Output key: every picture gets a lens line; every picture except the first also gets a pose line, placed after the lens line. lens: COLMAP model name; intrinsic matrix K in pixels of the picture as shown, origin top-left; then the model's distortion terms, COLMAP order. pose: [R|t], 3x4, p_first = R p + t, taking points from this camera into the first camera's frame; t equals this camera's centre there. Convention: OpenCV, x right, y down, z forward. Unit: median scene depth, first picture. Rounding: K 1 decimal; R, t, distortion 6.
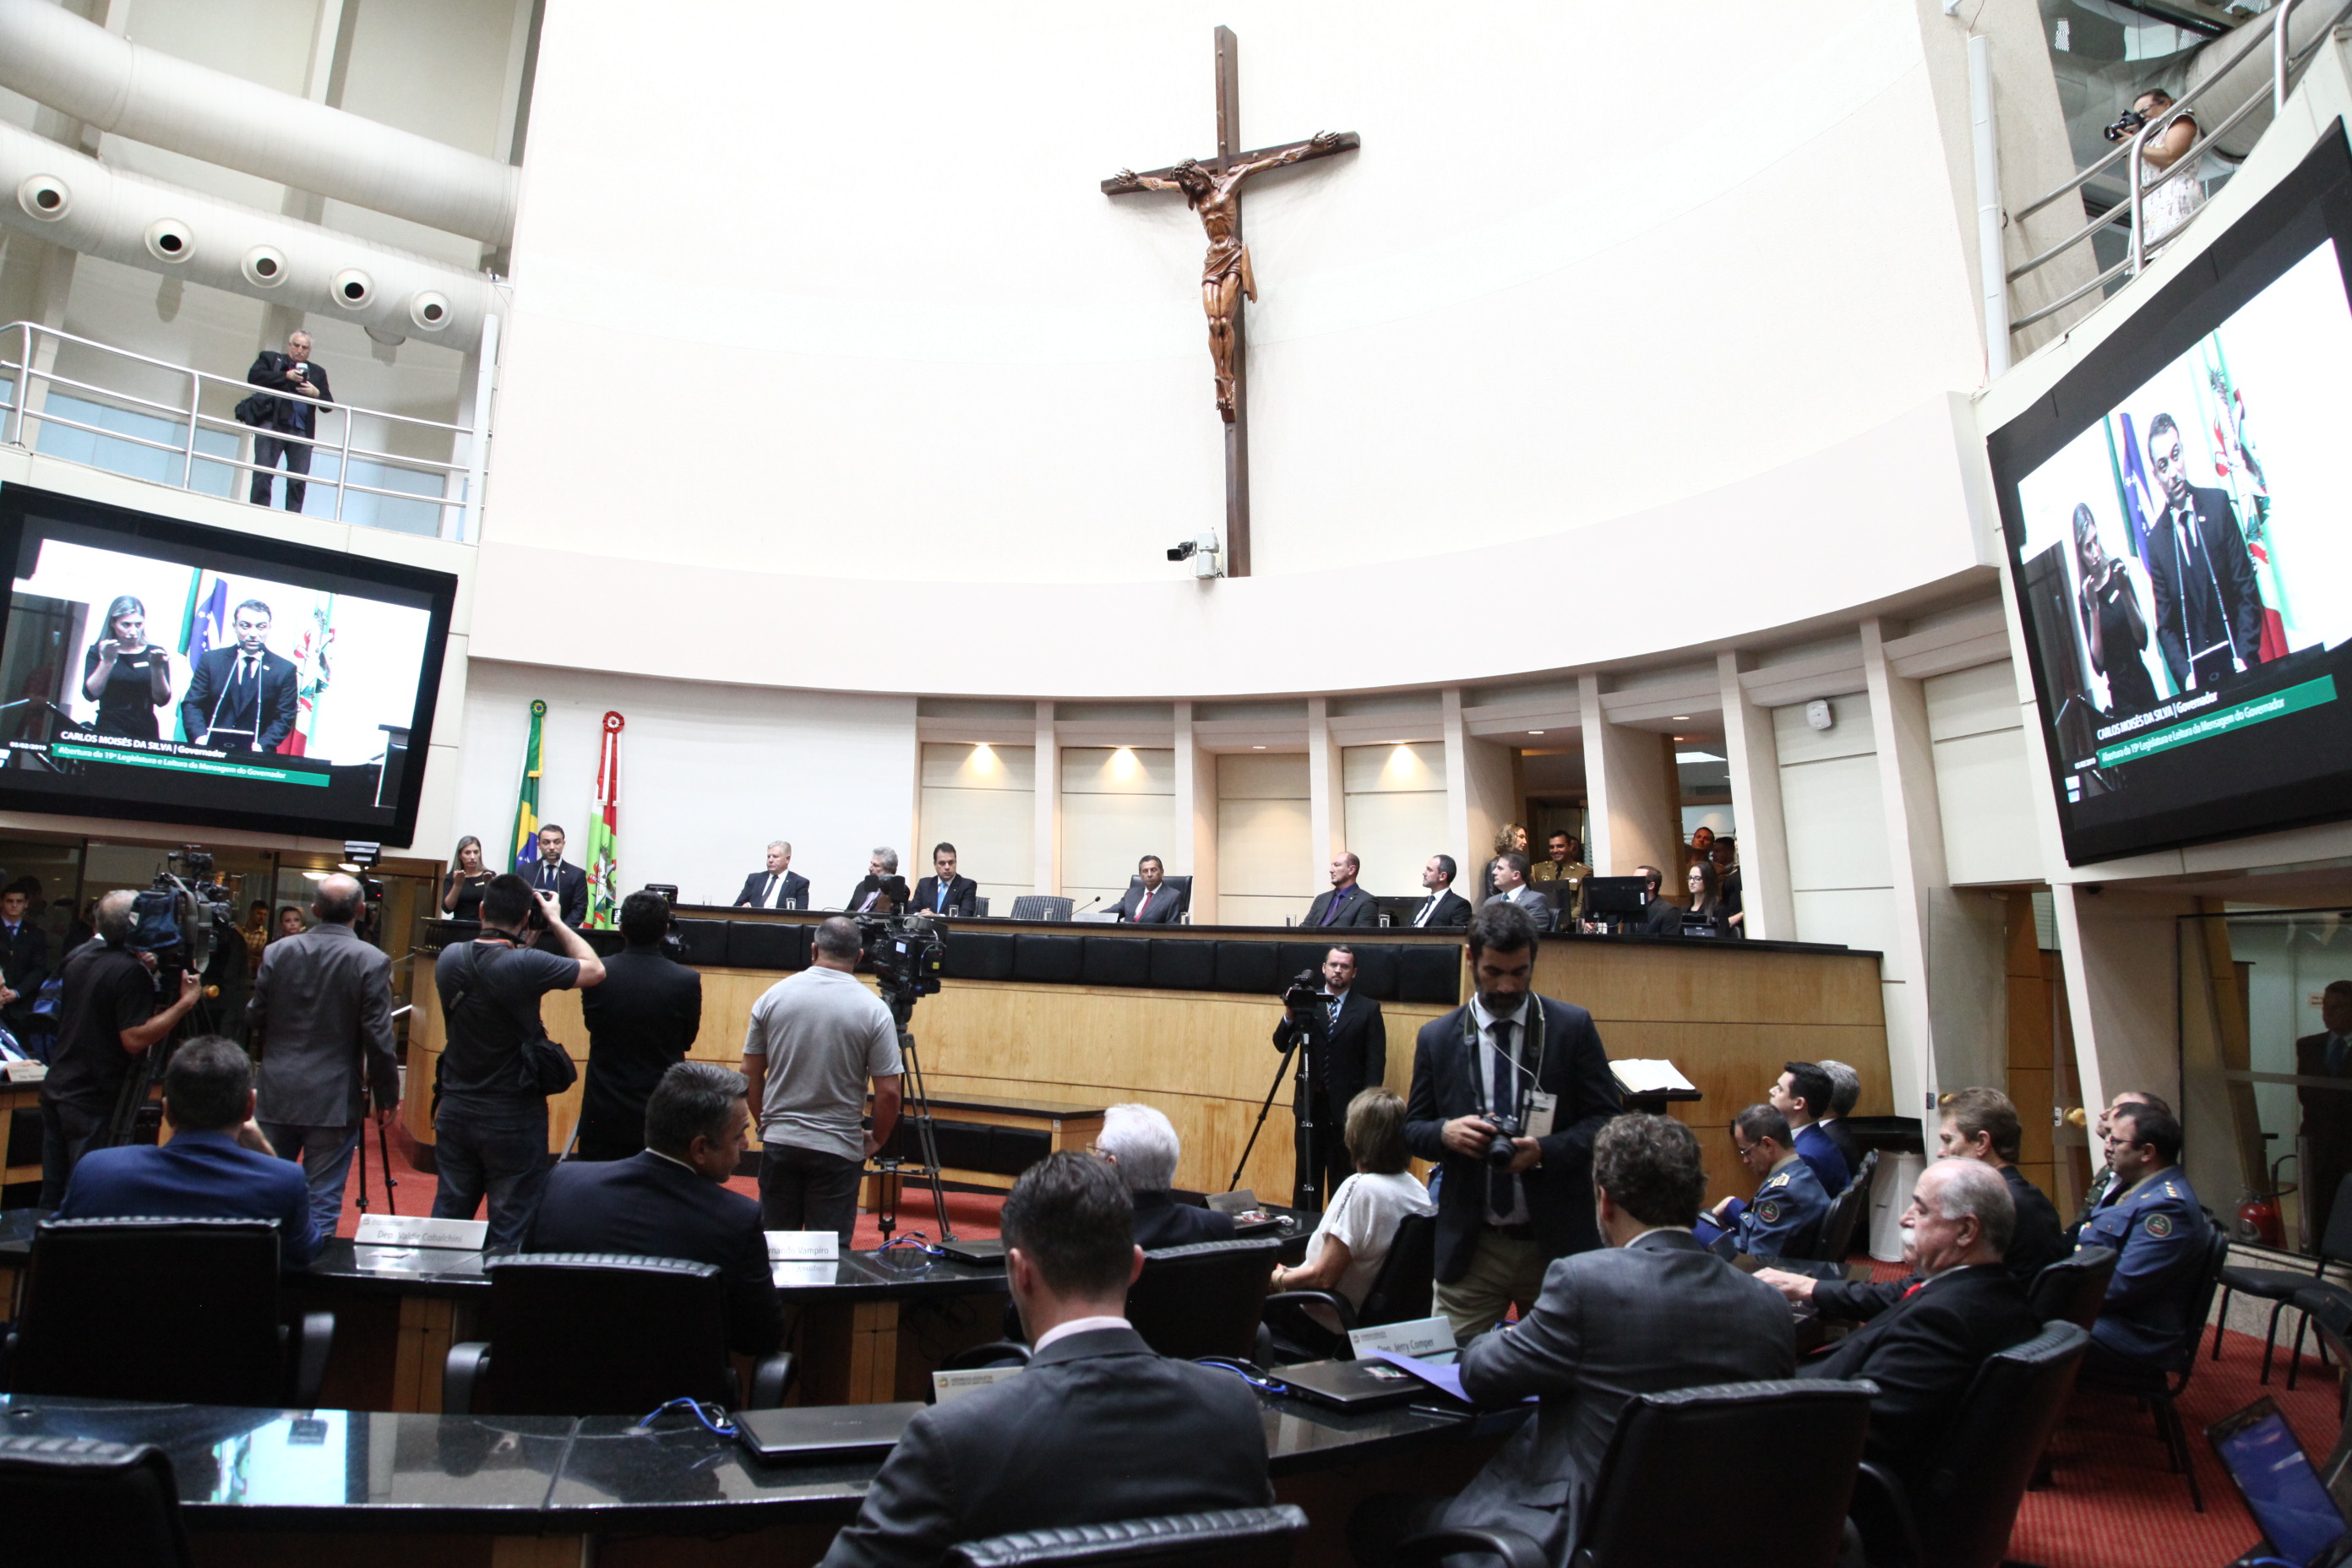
lens RADIAL K [[1645.4, 0, 1173.2], [0, 1645.4, 769.2], [0, 0, 1]] dist [-0.094600, 0.050484]
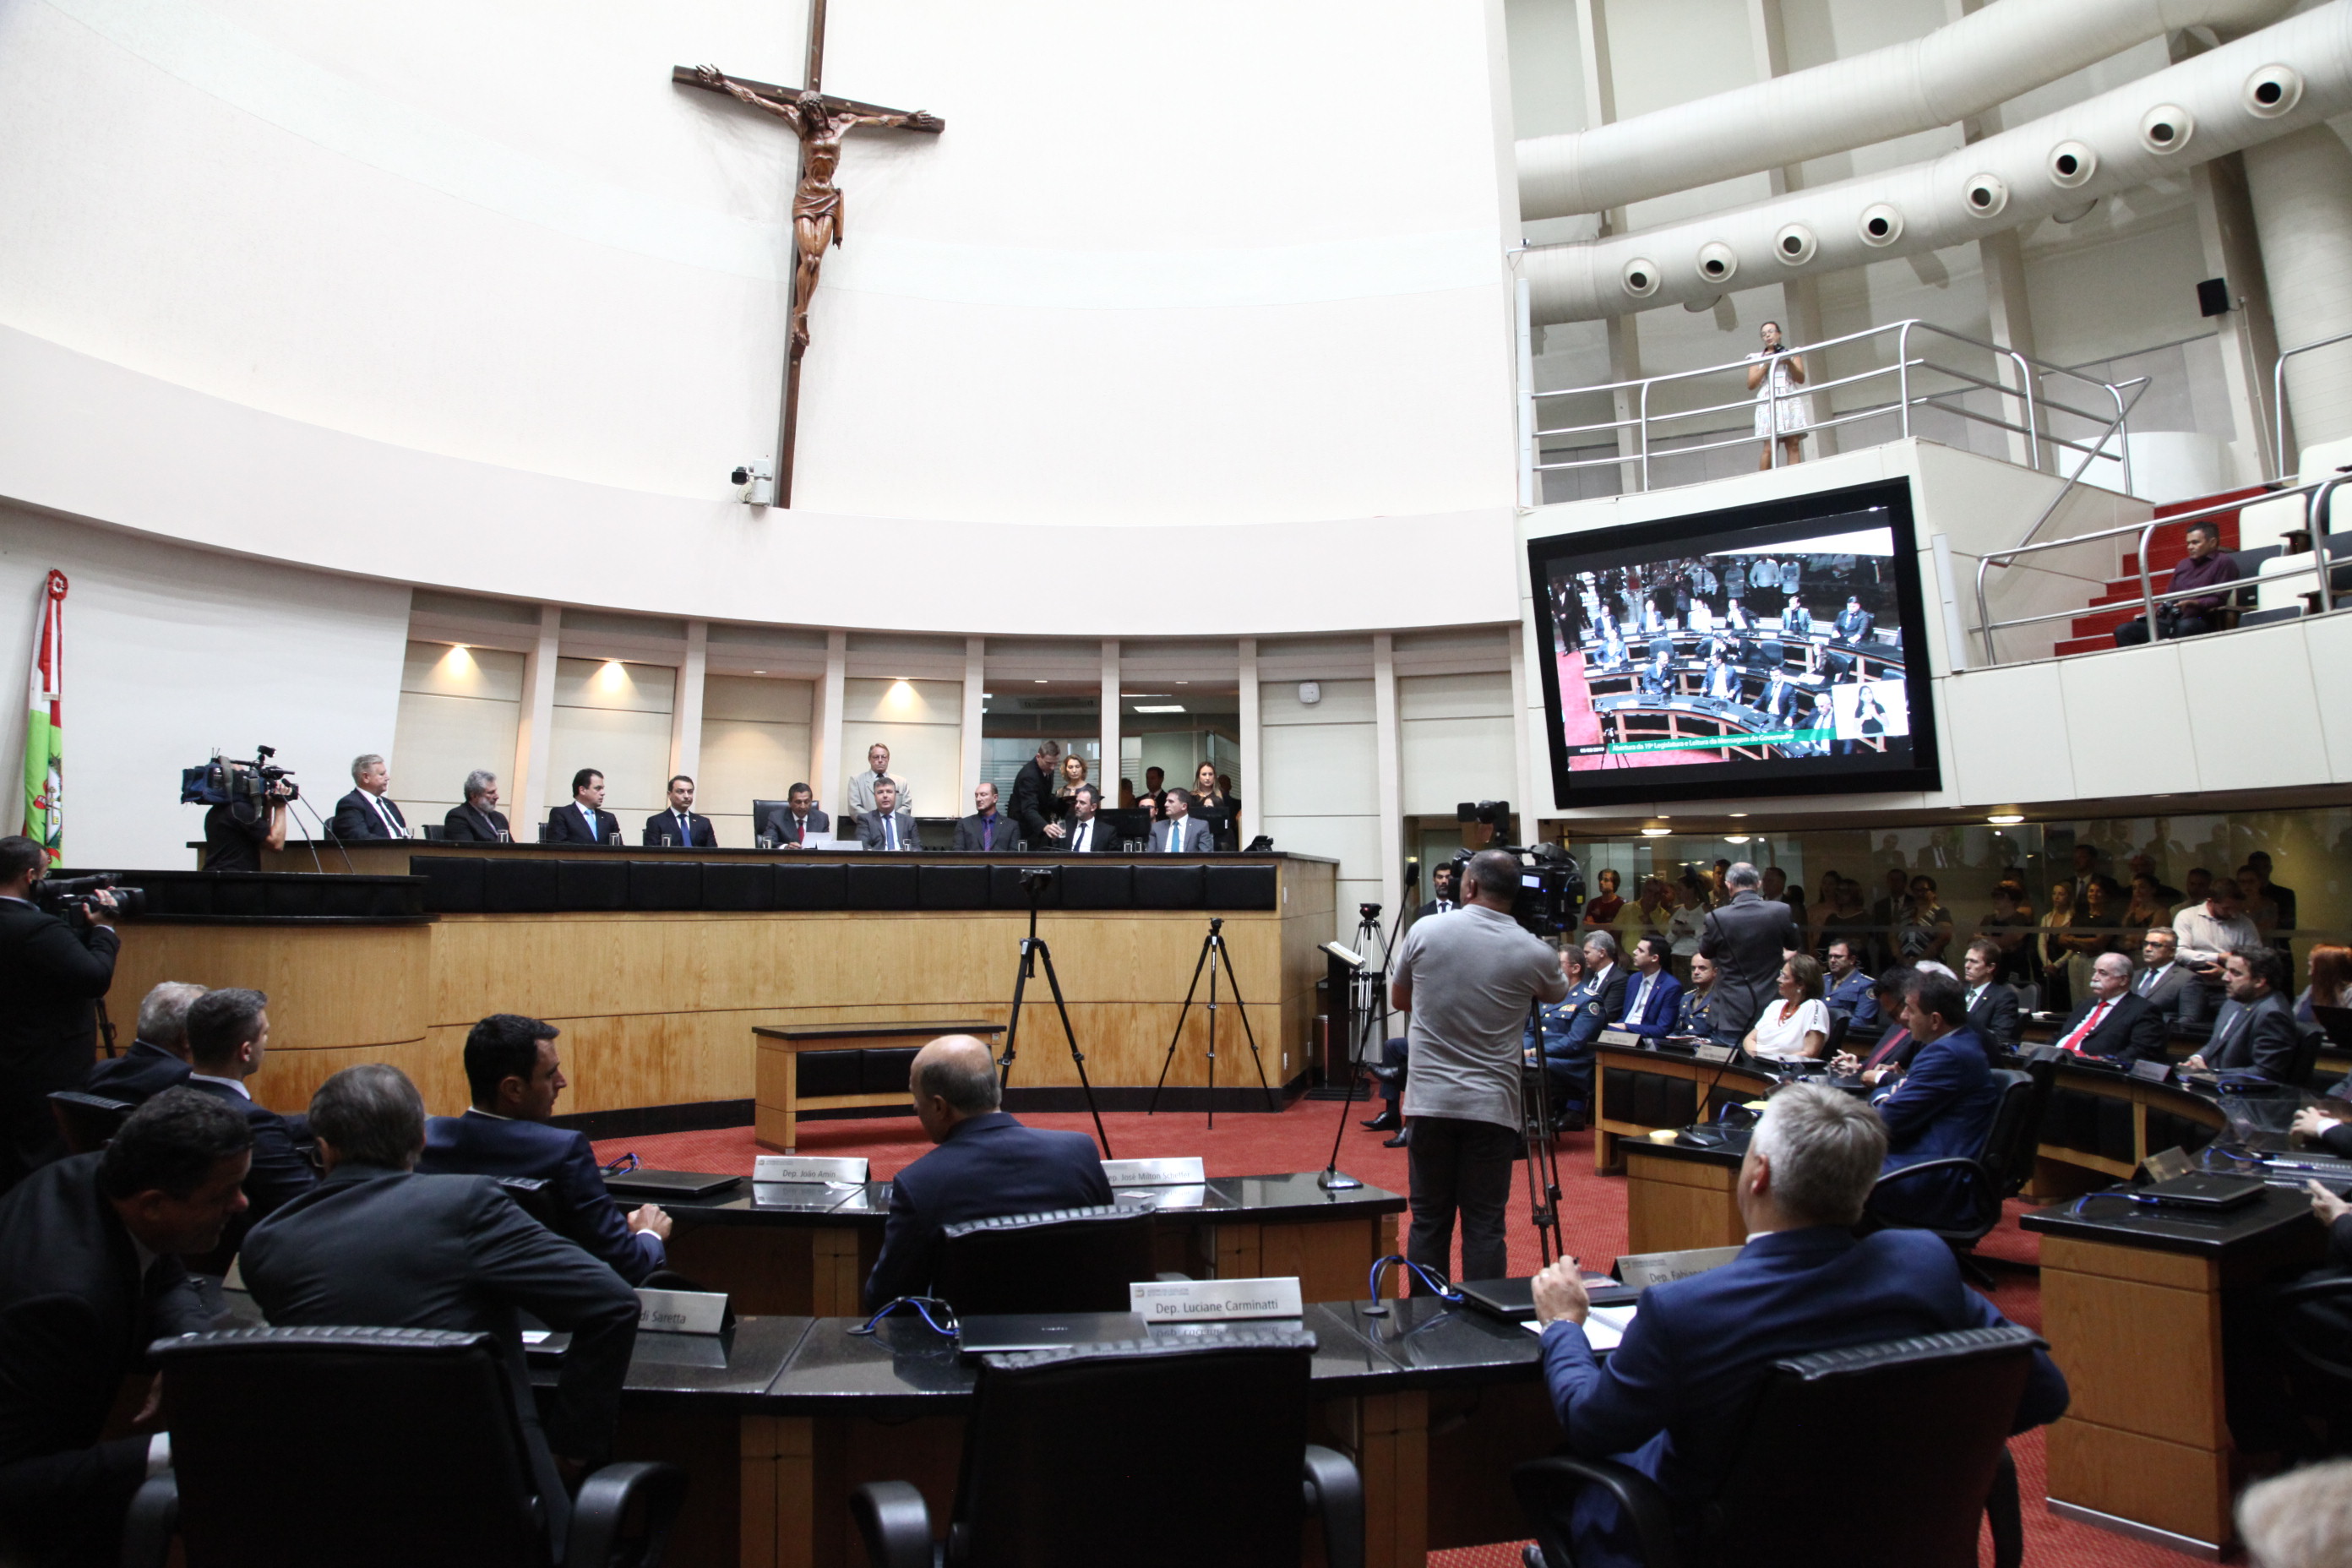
lens RADIAL K [[1645.4, 0, 1175.8], [0, 1645.4, 768.5], [0, 0, 1]] dist [-0.094600, 0.050484]
pose [[0.600934, 0.013606, 0.799183, -0.658295], [-0.070966, 0.996815, 0.036391, -0.009532], [-0.796142, -0.078583, 0.599986, 0.188636]]
